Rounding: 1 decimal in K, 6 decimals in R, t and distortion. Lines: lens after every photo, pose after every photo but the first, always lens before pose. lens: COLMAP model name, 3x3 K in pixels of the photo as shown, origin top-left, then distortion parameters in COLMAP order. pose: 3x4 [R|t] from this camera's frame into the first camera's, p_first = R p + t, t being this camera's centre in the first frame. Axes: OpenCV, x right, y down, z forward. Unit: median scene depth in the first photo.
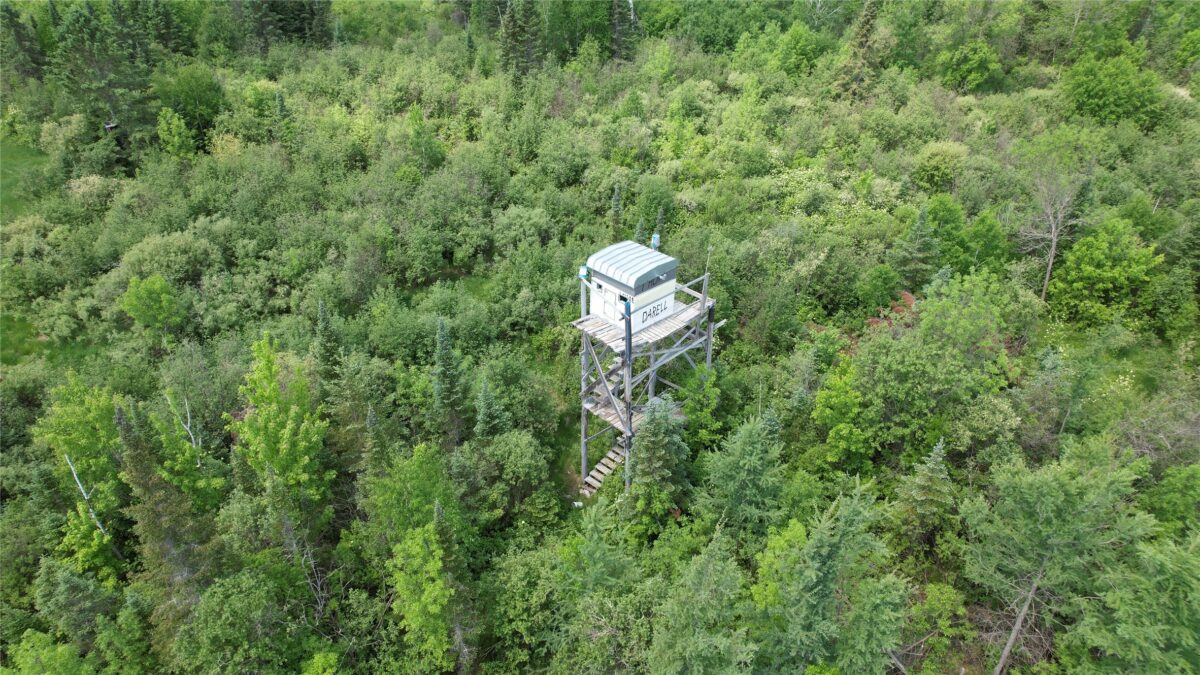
lens RADIAL K [[770.3, 0, 600.0], [0, 770.3, 337.5], [0, 0, 1]] dist [-0.086743, 0.080508]
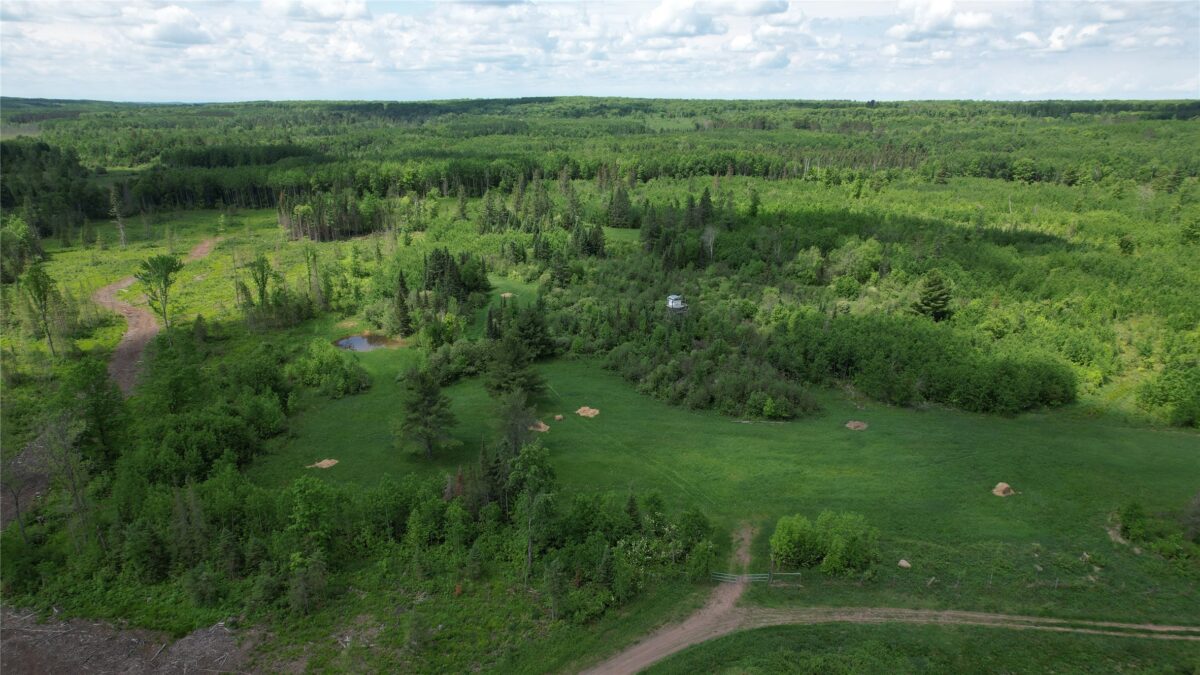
lens RADIAL K [[770.3, 0, 600.0], [0, 770.3, 337.5], [0, 0, 1]] dist [-0.086743, 0.080508]
pose [[0.974983, 0.075643, -0.209014, 0.417088], [-0.125126, 0.963953, -0.234814, 0.946653], [0.183718, 0.255093, 0.949302, -2.711104]]
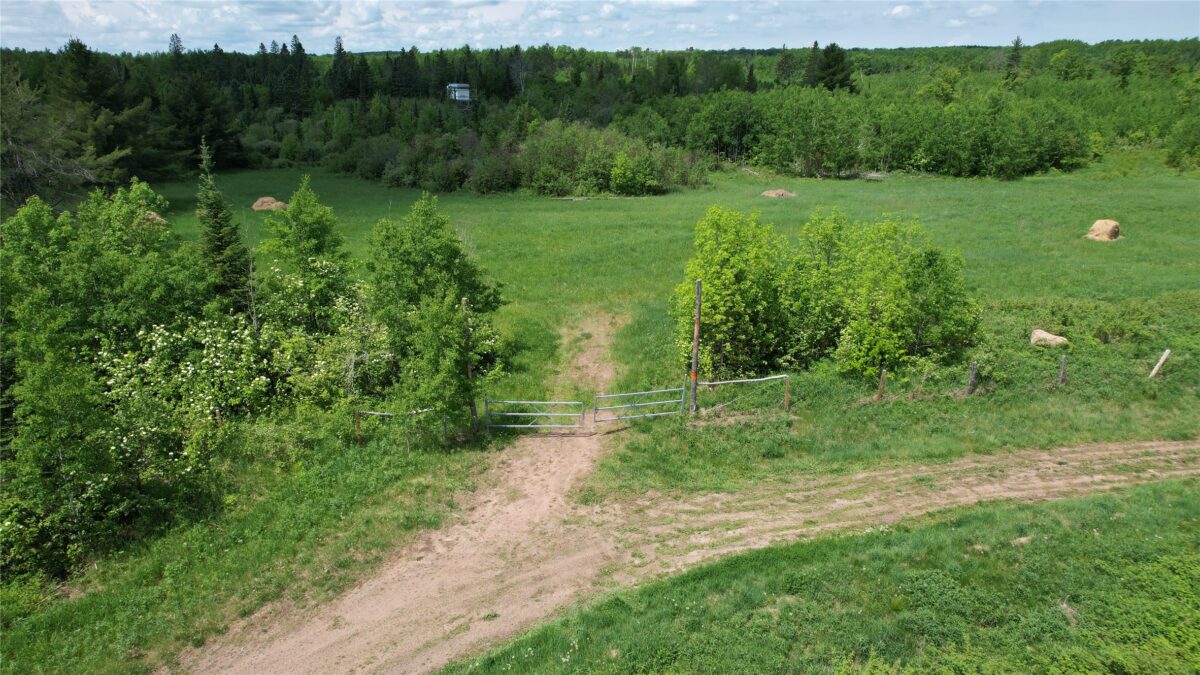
lens RADIAL K [[770.3, 0, 600.0], [0, 770.3, 337.5], [0, 0, 1]] dist [-0.086743, 0.080508]
pose [[0.999991, 0.004261, -0.000325, 0.414459], [-0.004231, 0.976409, -0.215889, 1.090778], [-0.000603, 0.215889, 0.976418, -1.324849]]
